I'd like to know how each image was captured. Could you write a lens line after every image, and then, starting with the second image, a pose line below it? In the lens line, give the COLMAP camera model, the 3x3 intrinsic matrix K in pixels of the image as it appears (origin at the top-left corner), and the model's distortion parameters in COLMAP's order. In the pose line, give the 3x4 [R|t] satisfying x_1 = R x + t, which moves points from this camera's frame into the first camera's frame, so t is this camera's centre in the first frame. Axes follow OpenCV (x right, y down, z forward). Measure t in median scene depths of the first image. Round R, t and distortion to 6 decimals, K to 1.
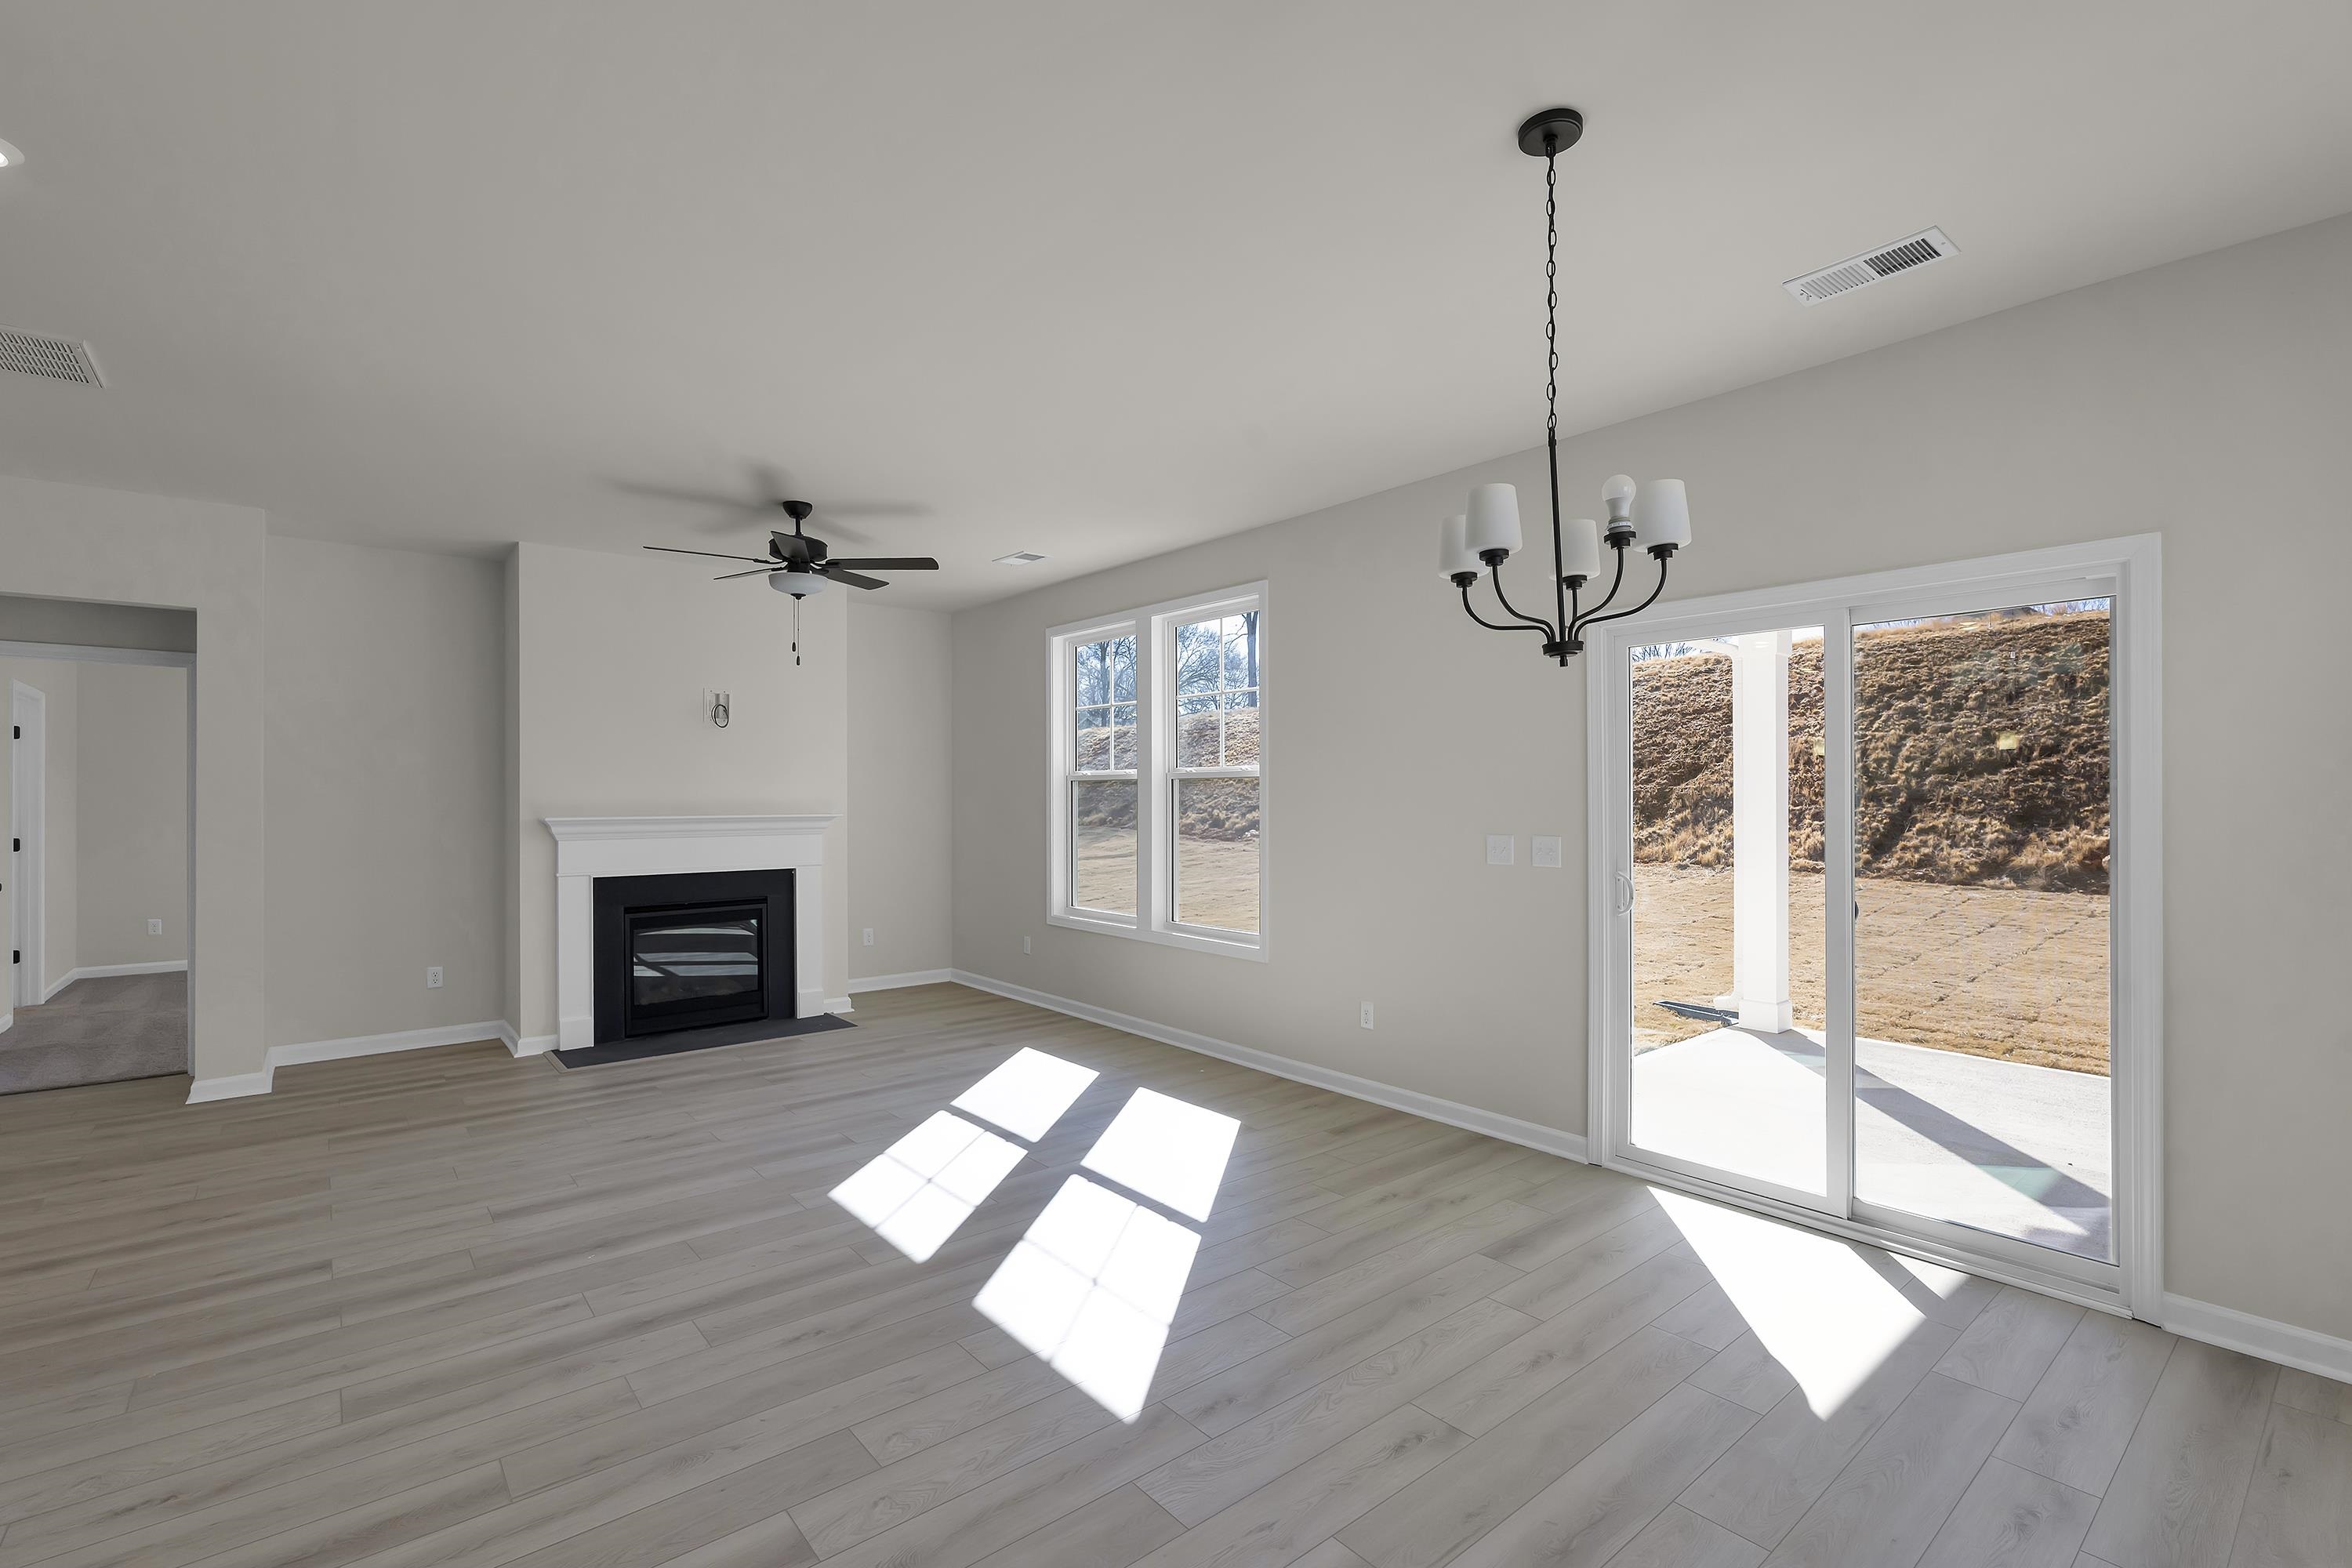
lens RADIAL K [[1045.5, 0, 1170.7], [0, 1045.5, 781.8], [0, 0, 1]] dist [-0.012859, 0.000528]
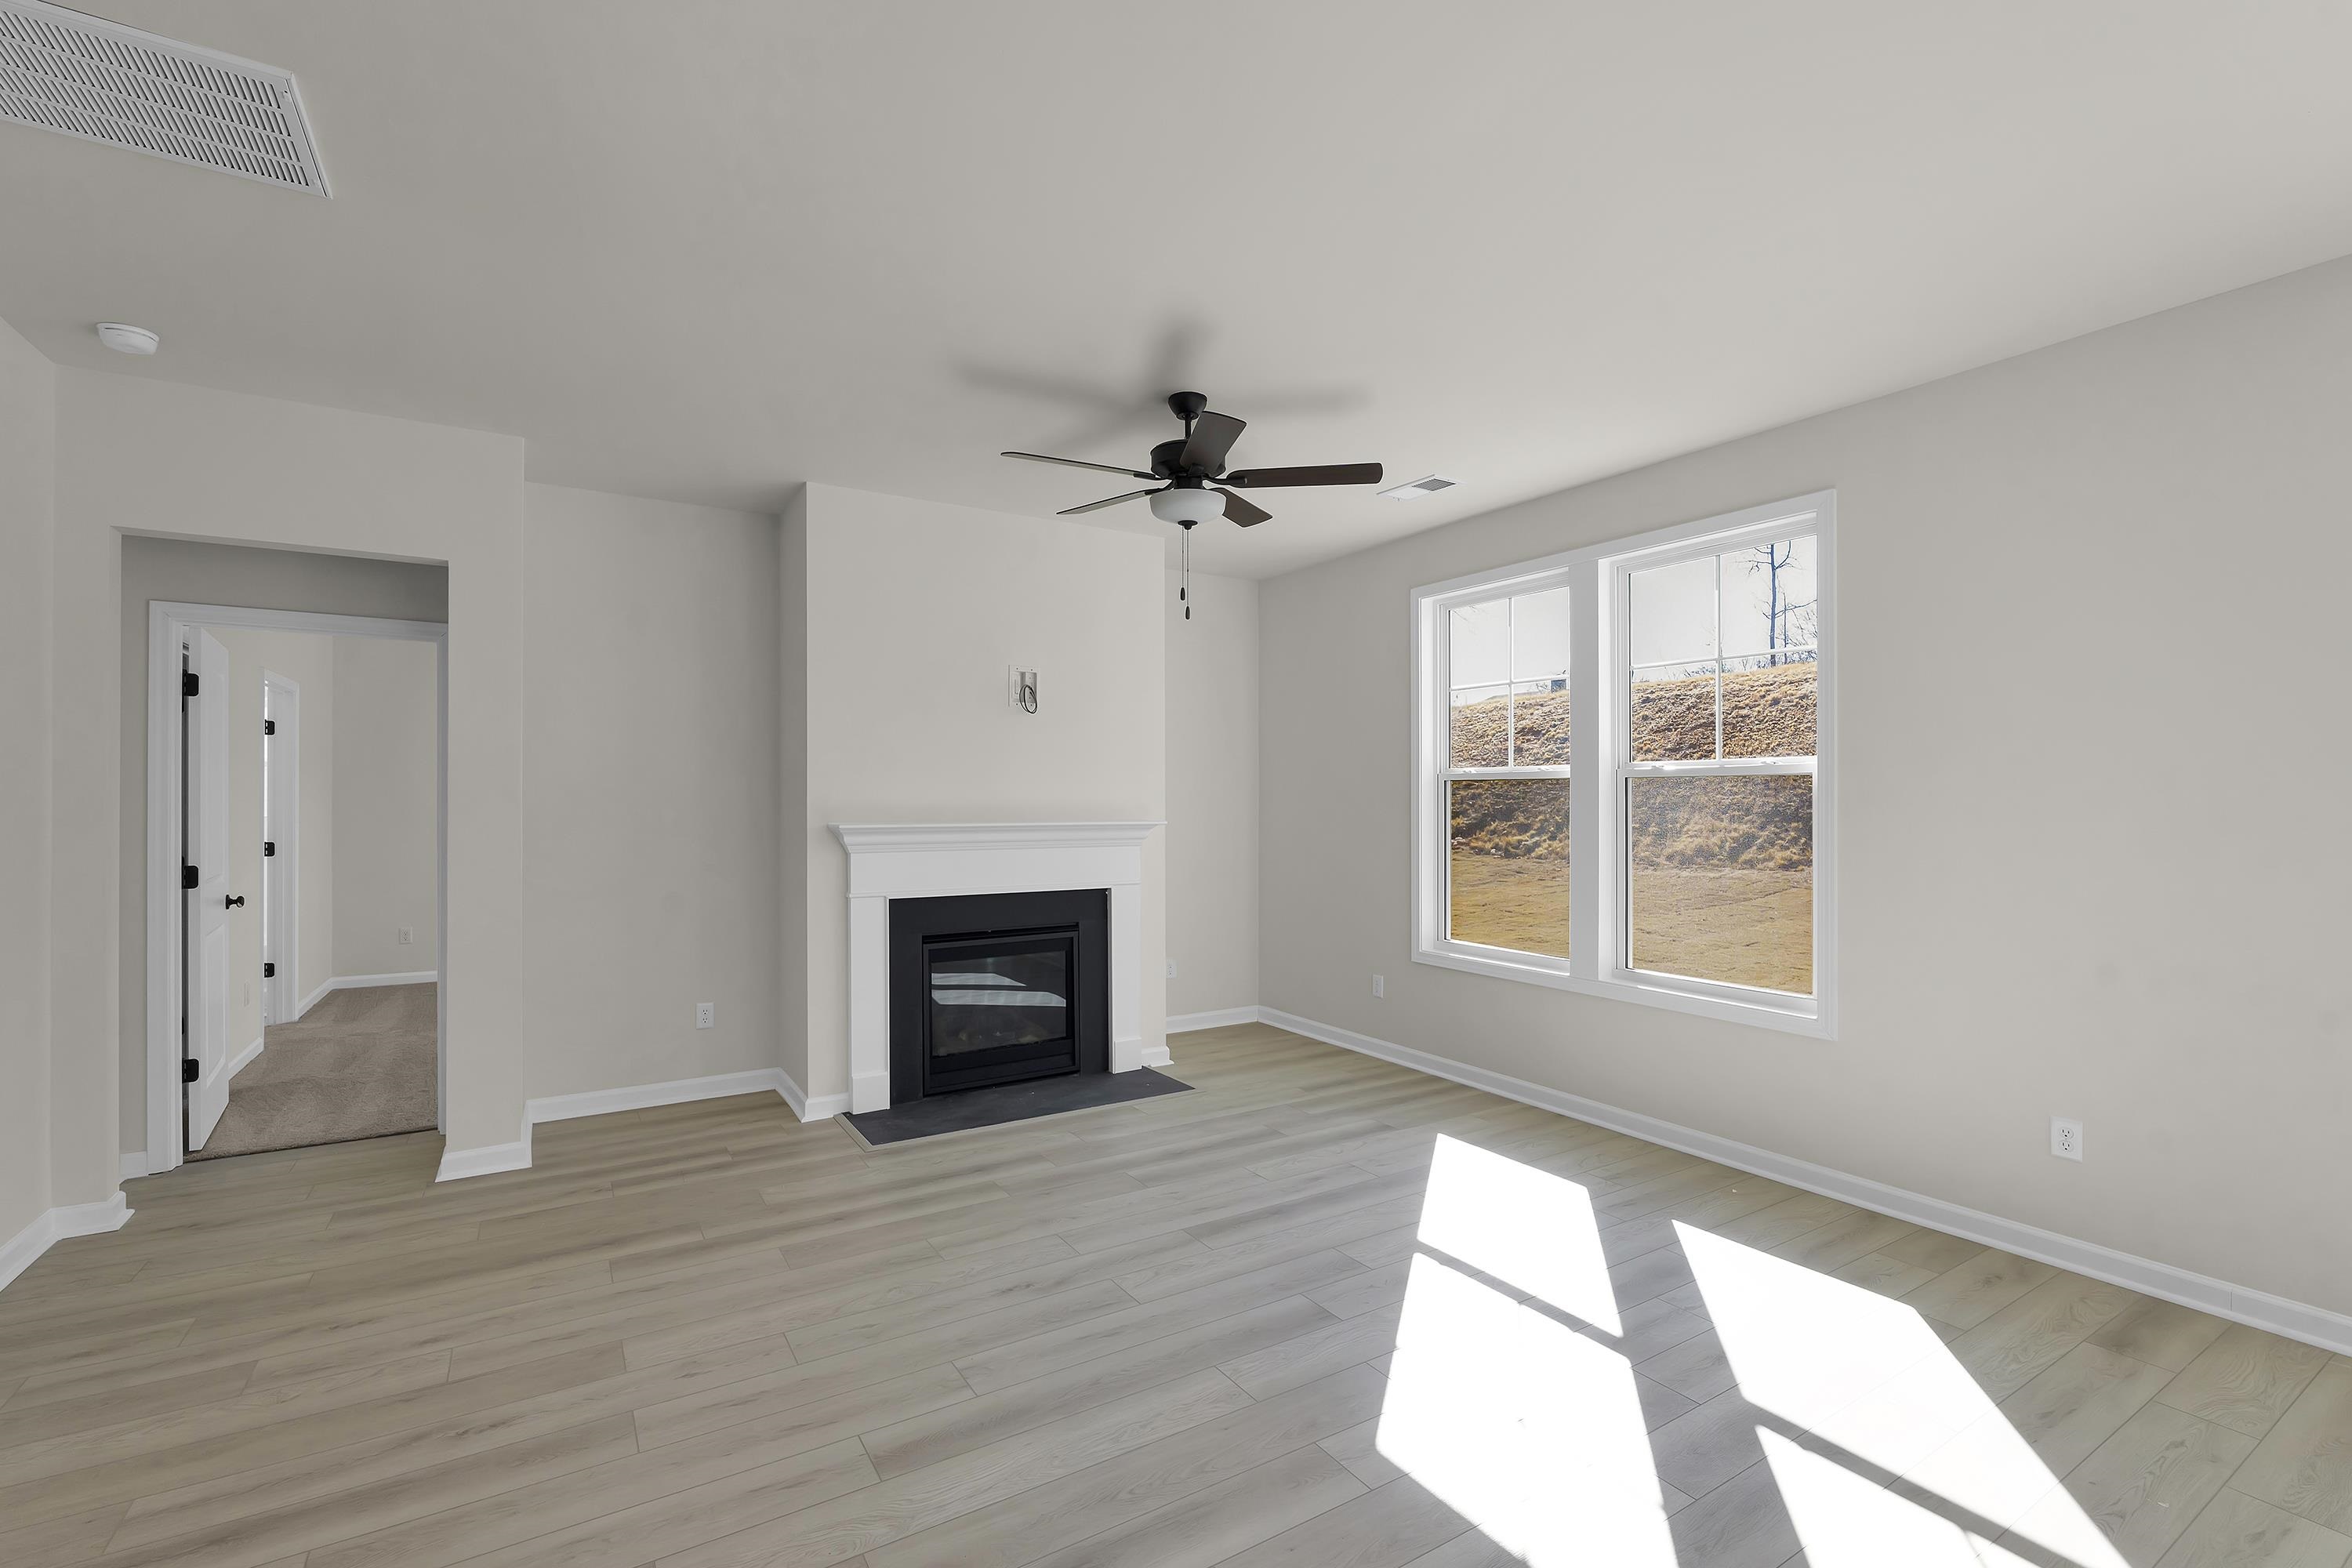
lens RADIAL K [[1045.5, 0, 1174.8], [0, 1045.5, 788.2], [0, 0, 1]] dist [-0.012859, 0.000528]
pose [[0.989781, 0.002213, -0.142582, -0.225378], [-0.001961, 0.999996, 0.001909, 0.004539], [0.142586, -0.001610, 0.989781, 0.236688]]
